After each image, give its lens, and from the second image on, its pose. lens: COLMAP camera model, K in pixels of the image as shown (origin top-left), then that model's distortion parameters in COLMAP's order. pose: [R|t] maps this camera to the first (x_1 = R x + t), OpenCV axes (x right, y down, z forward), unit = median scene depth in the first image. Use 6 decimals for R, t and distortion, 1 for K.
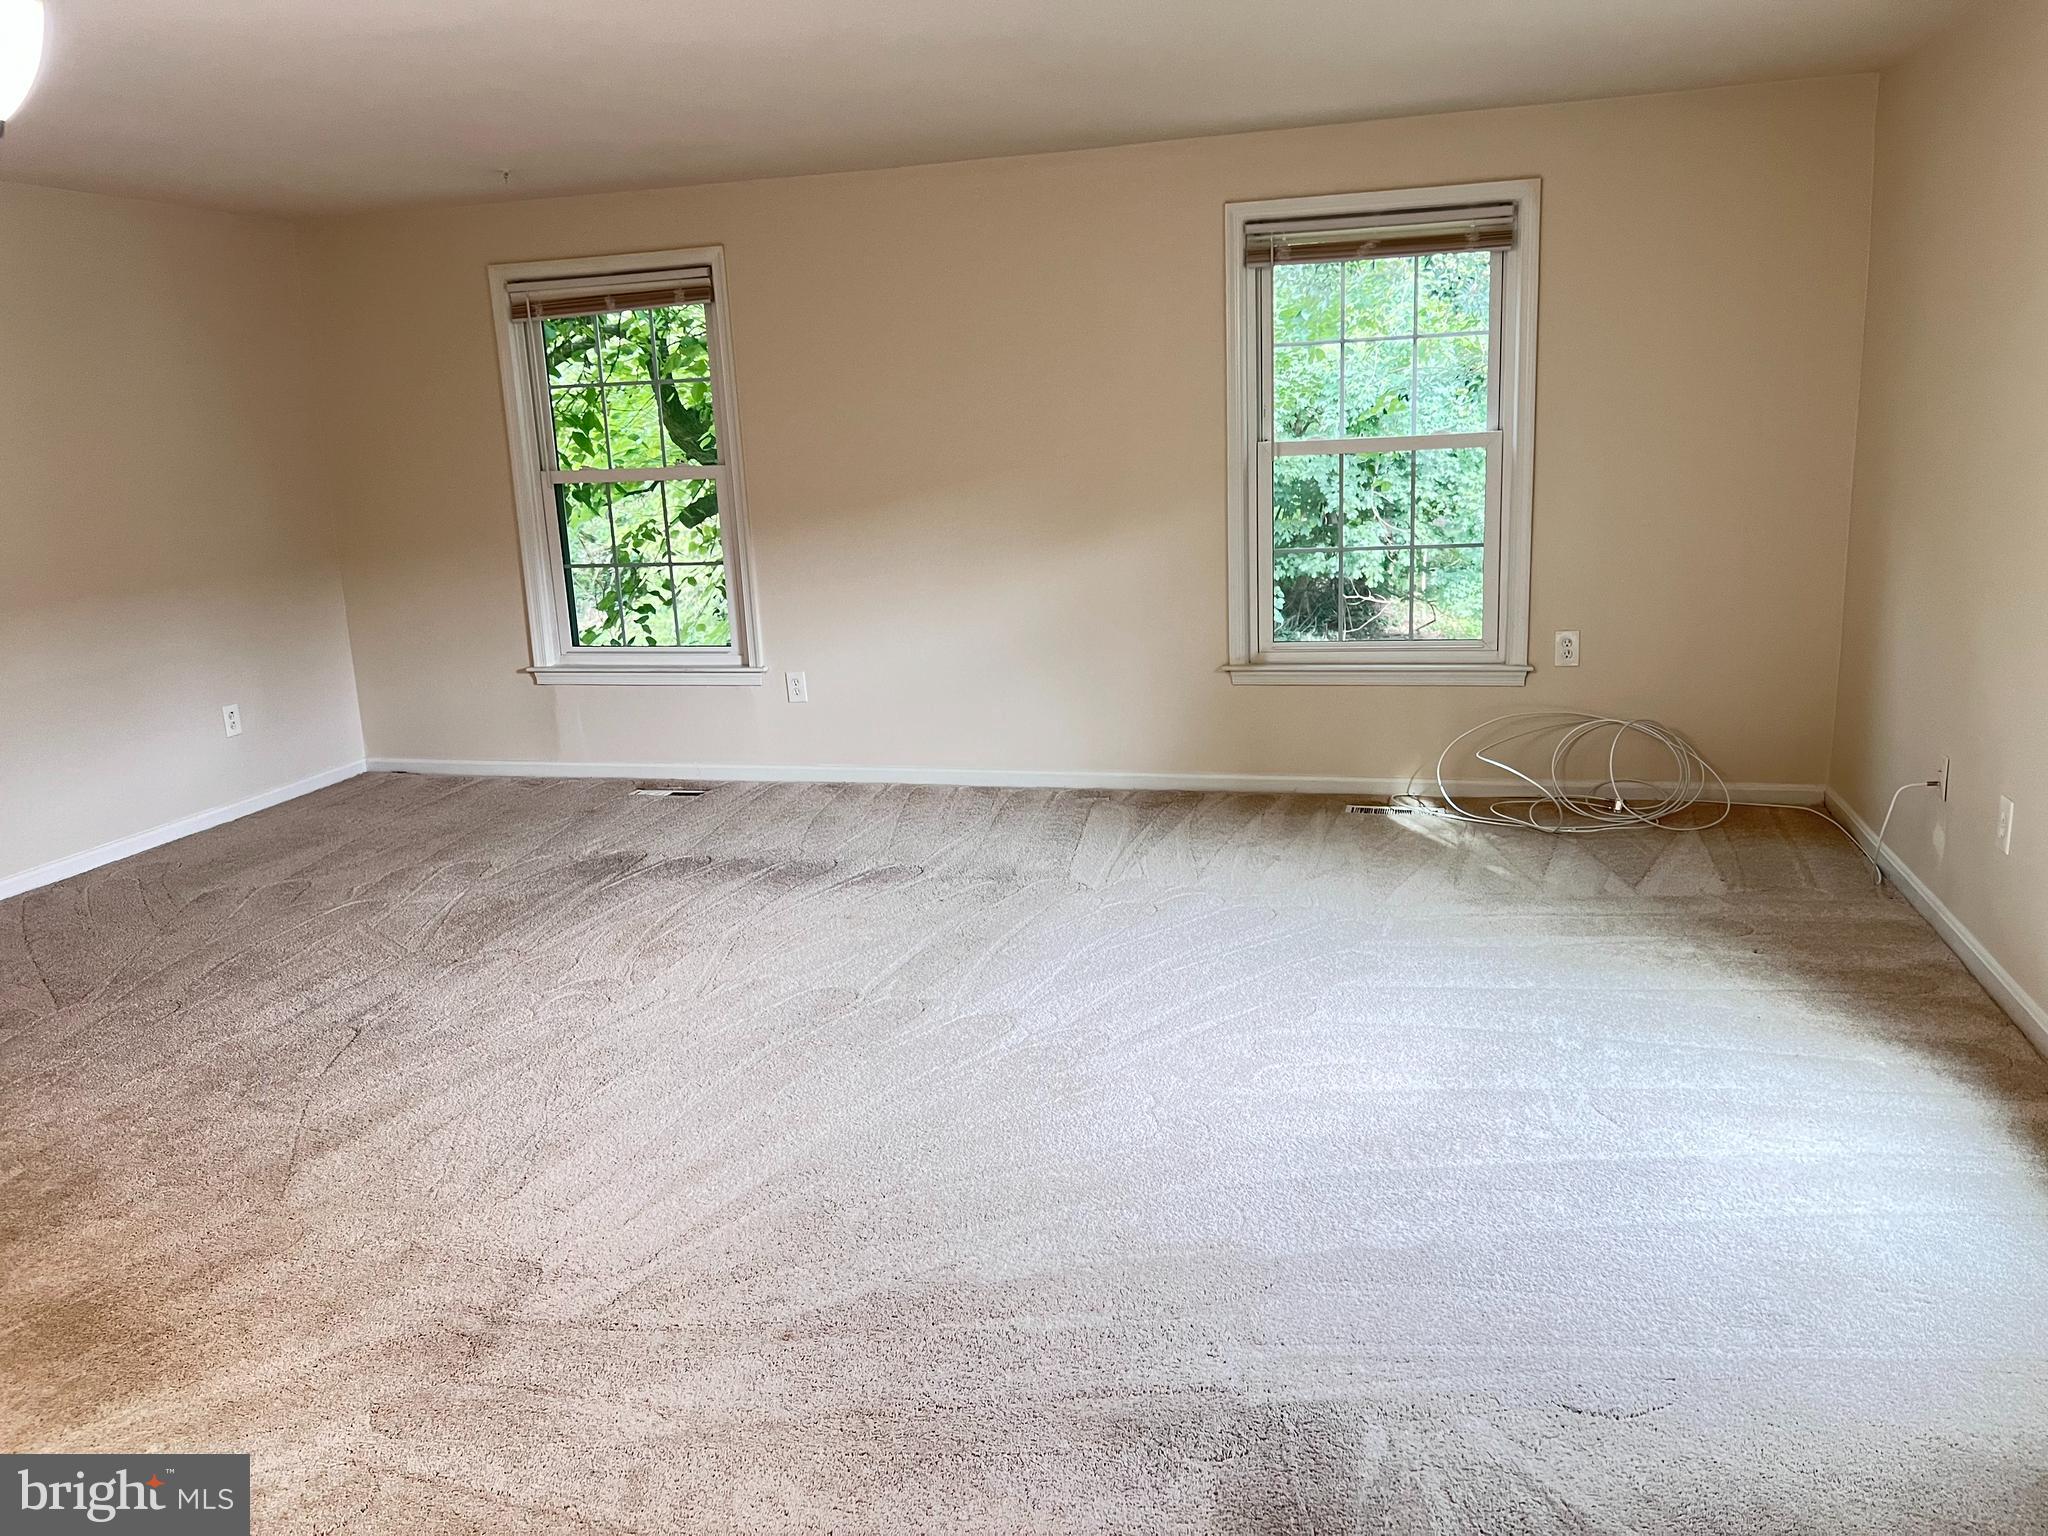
lens RADIAL K [[1511.5, 0, 980.7], [0, 1511.5, 769.8], [0, 0, 1]] dist [0.073345, -0.128324]
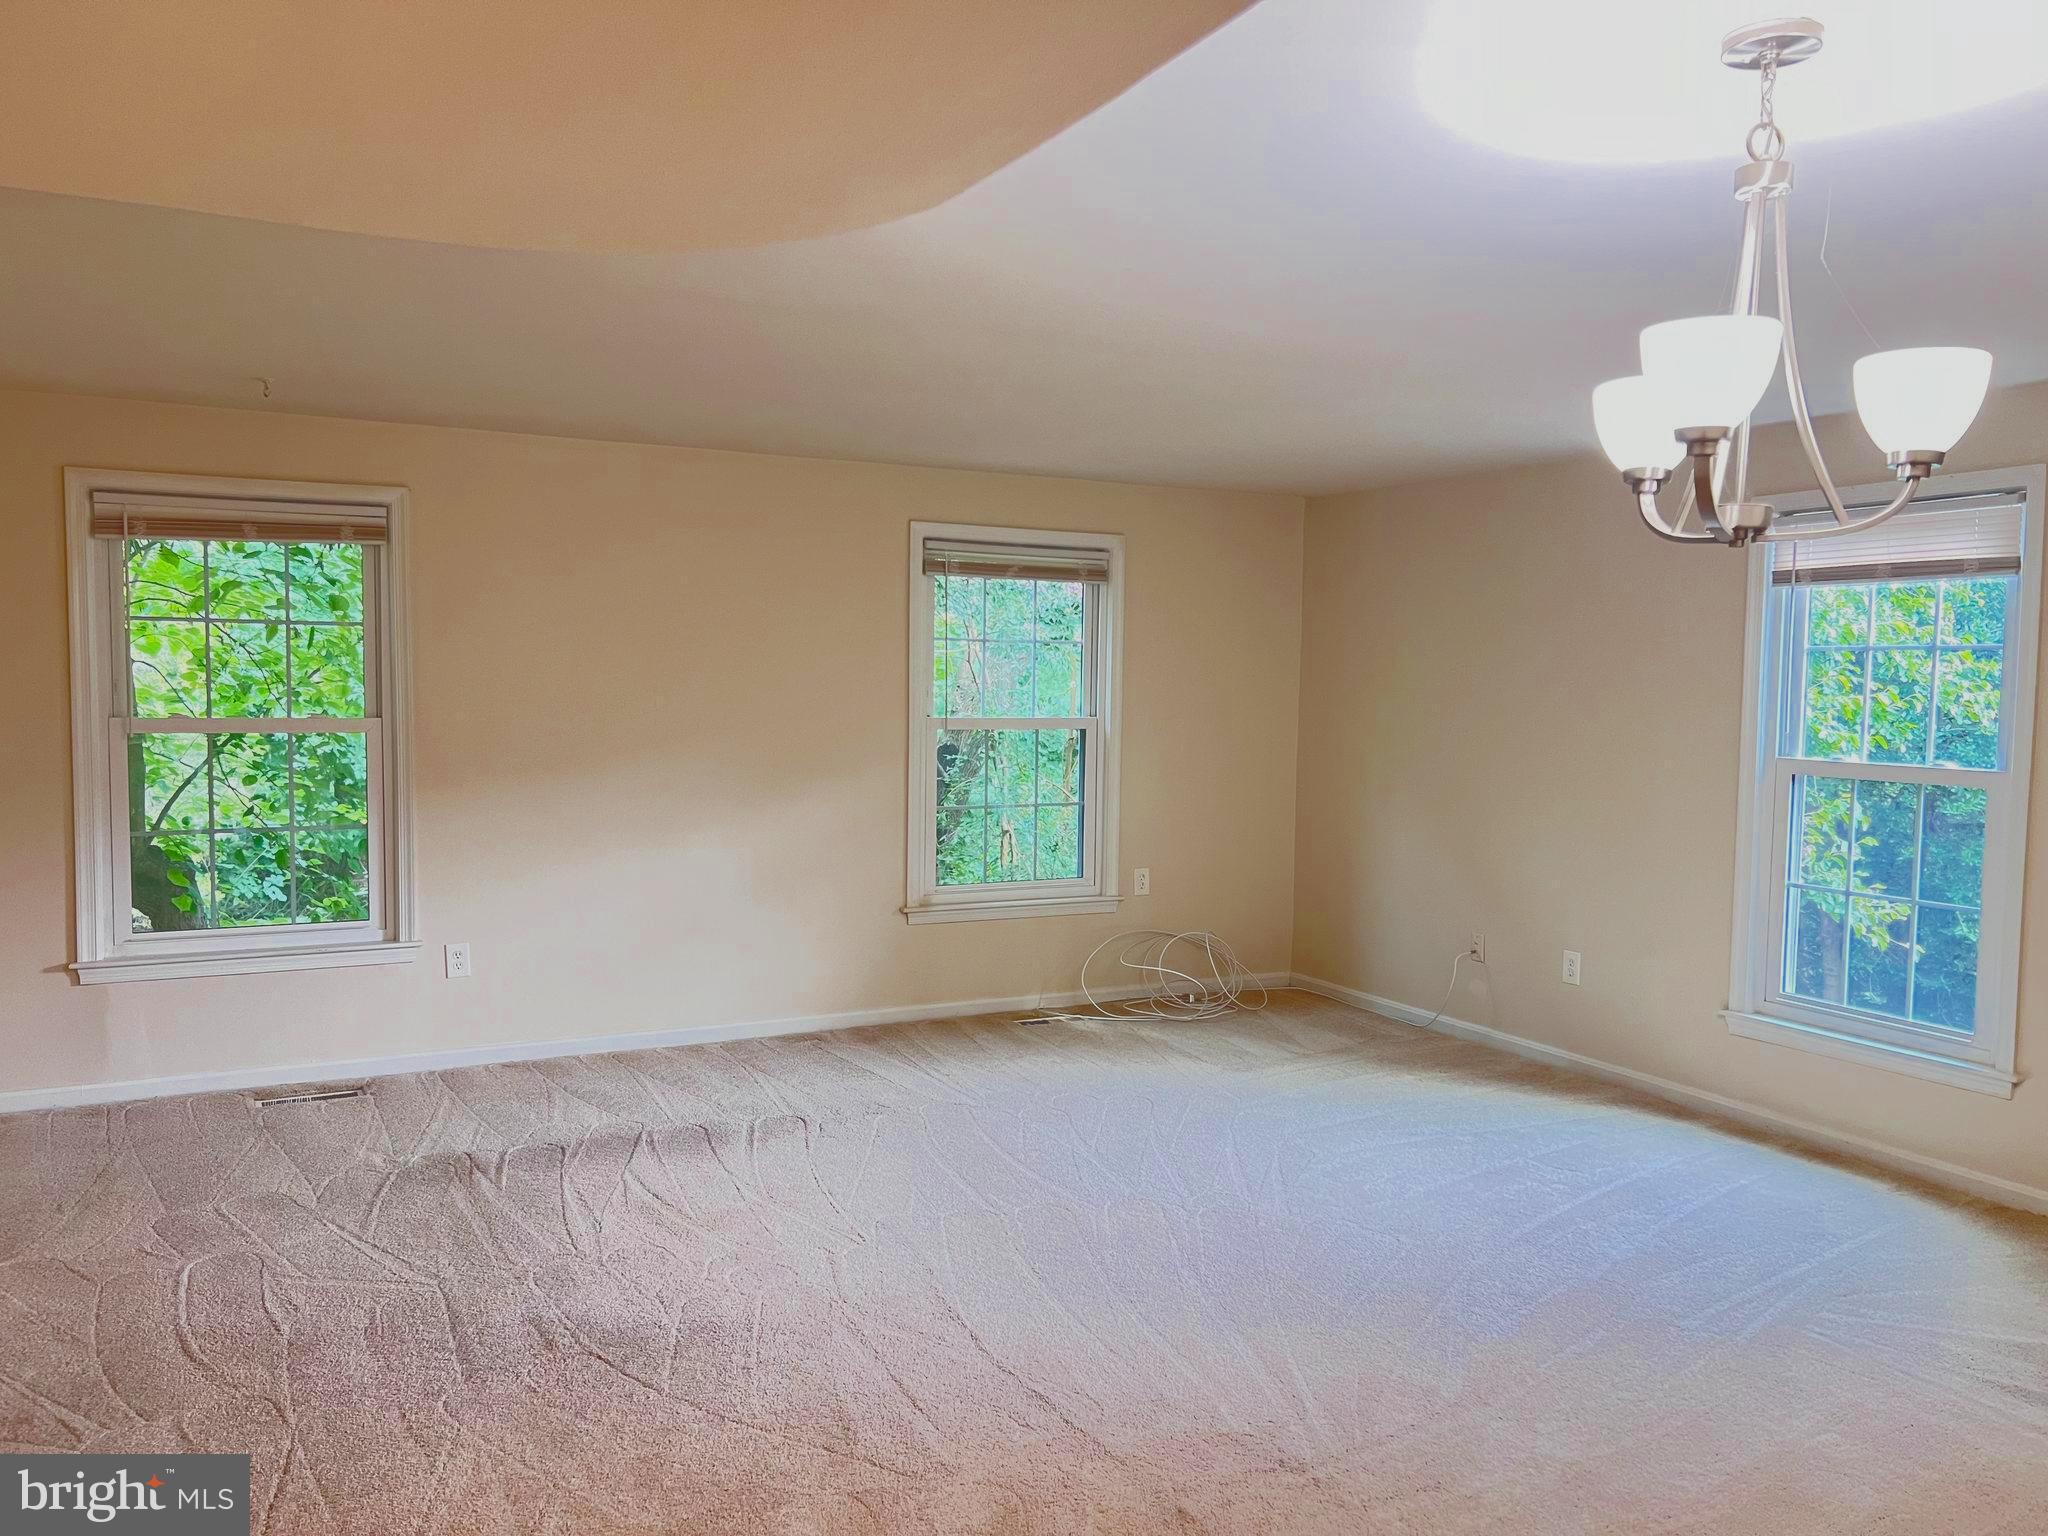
lens RADIAL K [[1511.5, 0, 980.7], [0, 1511.5, 769.8], [0, 0, 1]] dist [0.073345, -0.128324]
pose [[0.741989, 0.016617, 0.670206, -0.577530], [0.108708, 0.983481, -0.144736, -0.001368], [-0.661540, 0.180250, 0.727925, 0.130374]]
